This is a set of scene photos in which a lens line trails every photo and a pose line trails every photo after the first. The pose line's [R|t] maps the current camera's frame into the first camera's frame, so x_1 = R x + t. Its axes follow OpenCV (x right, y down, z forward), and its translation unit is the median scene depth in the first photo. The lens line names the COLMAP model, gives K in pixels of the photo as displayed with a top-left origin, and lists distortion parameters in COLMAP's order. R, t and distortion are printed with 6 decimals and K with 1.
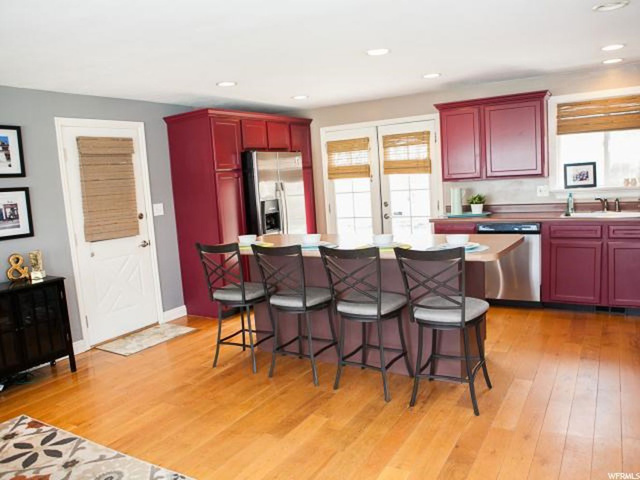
lens RADIAL K [[491.6, 0, 322.1], [0, 491.6, 240.0], [0, 0, 1]] dist [-0.040677, 0.011692]
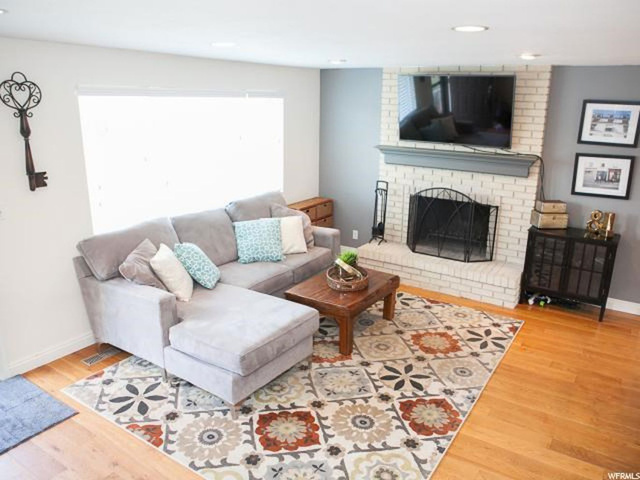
lens RADIAL K [[491.6, 0, 322.1], [0, 491.6, 240.0], [0, 0, 1]] dist [-0.040677, 0.011692]
pose [[-0.034997, 0.344436, -0.938157, 0.438331], [-0.131710, 0.928955, 0.345970, -0.182787], [0.990670, 0.135673, 0.012855, 0.243778]]
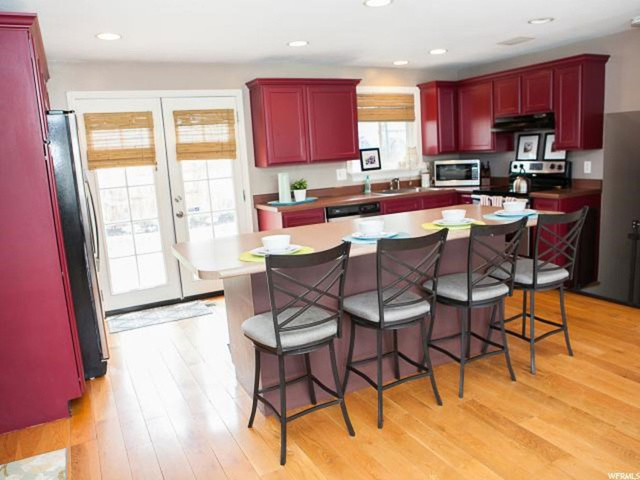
lens RADIAL K [[491.6, 0, 322.1], [0, 491.6, 240.0], [0, 0, 1]] dist [-0.040677, 0.011692]
pose [[0.532031, -0.118529, 0.838388, -0.508033], [0.137235, 0.989133, 0.052754, -0.022525], [-0.835530, 0.086989, 0.542515, 0.484846]]
